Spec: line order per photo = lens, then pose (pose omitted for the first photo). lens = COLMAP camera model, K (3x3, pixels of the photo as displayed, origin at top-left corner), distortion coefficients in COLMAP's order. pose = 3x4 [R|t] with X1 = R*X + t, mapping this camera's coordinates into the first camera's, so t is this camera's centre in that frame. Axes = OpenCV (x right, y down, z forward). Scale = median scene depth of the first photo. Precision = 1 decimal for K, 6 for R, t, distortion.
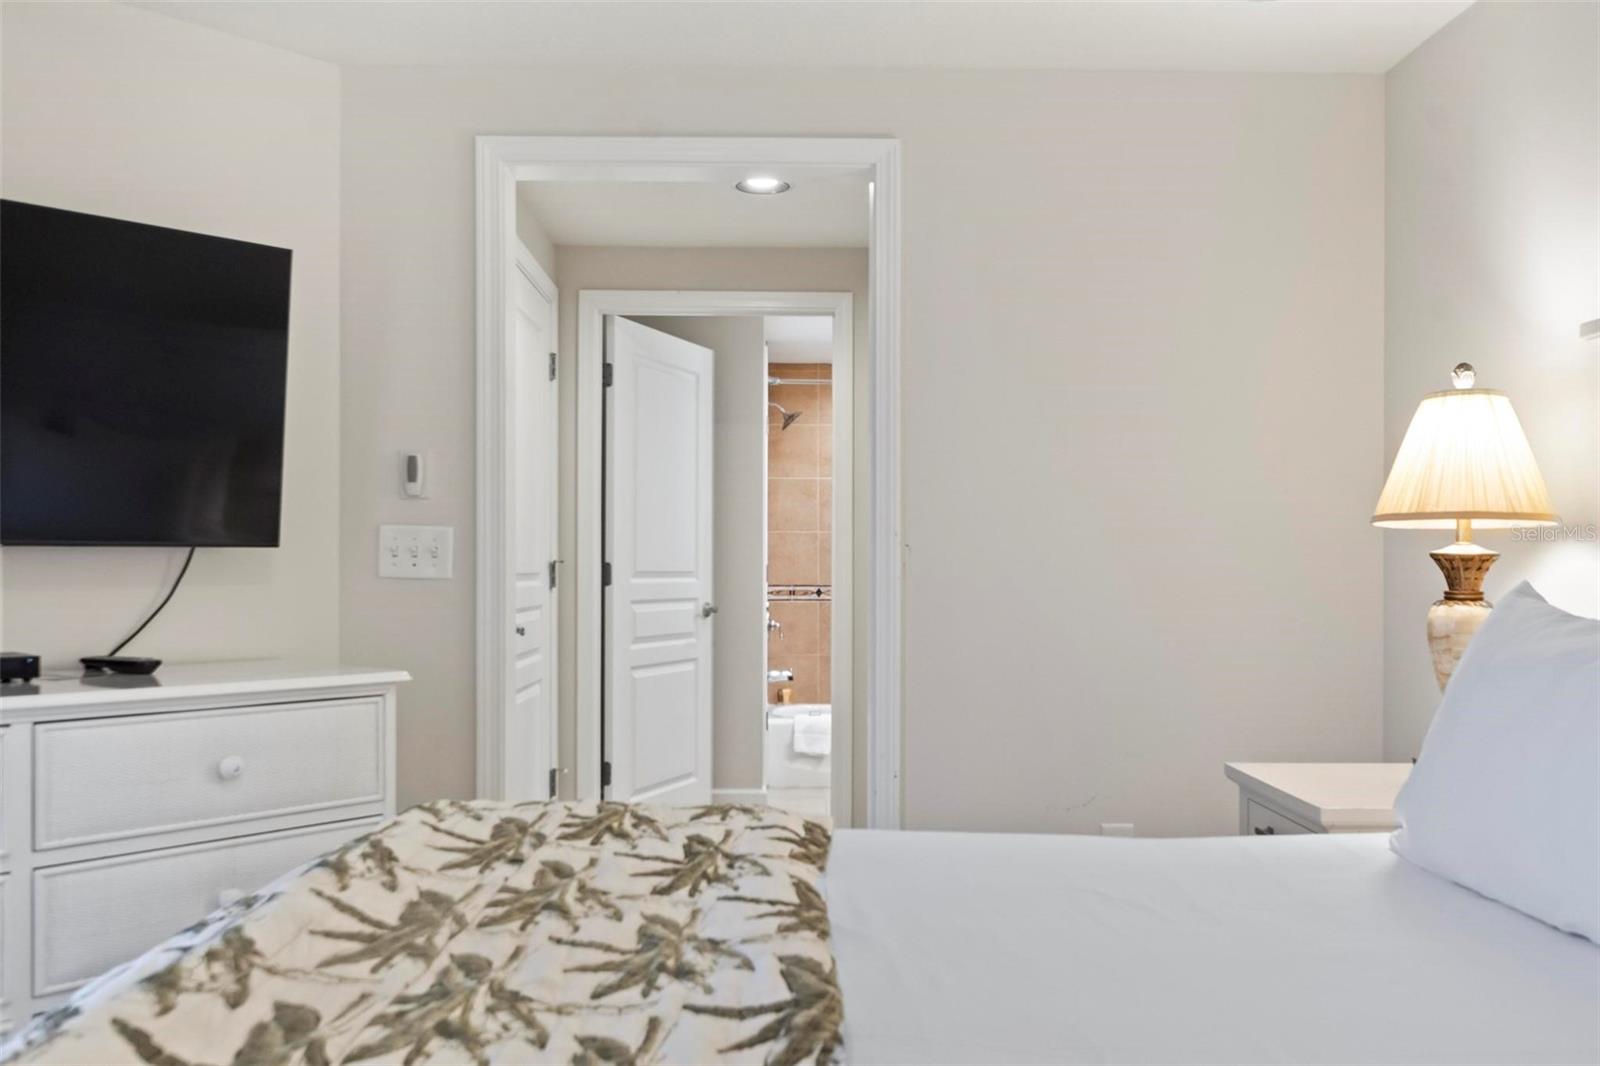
lens RADIAL K [[1333.9, 0, 799.3], [0, 1333.9, 560.5], [0, 0, 1]] dist [-0.005400, -0.003587]
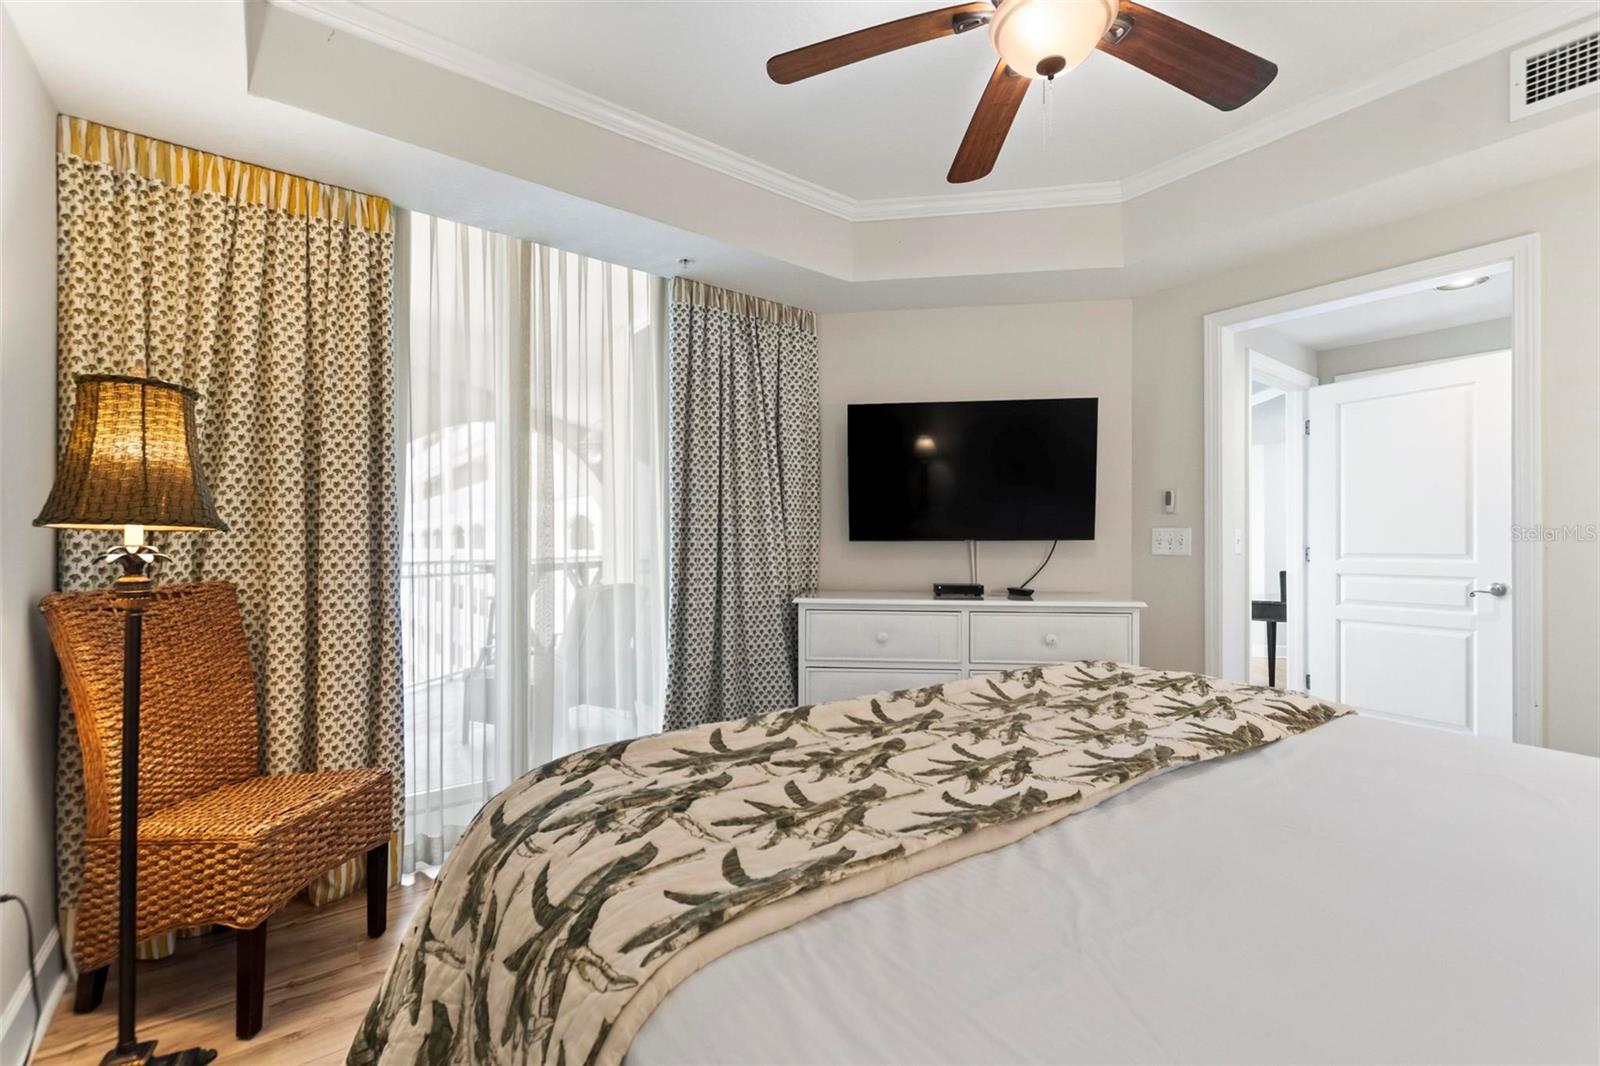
lens RADIAL K [[692.0, 0, 792.3], [0, 692.0, 536.4], [0, 0, 1]] dist [0.004478, 0.000264]
pose [[0.581275, -0.012589, -0.813610, 0.238808], [0.000839, 0.999889, -0.014872, 0.000601], [0.813706, 0.007962, 0.581221, -0.021278]]
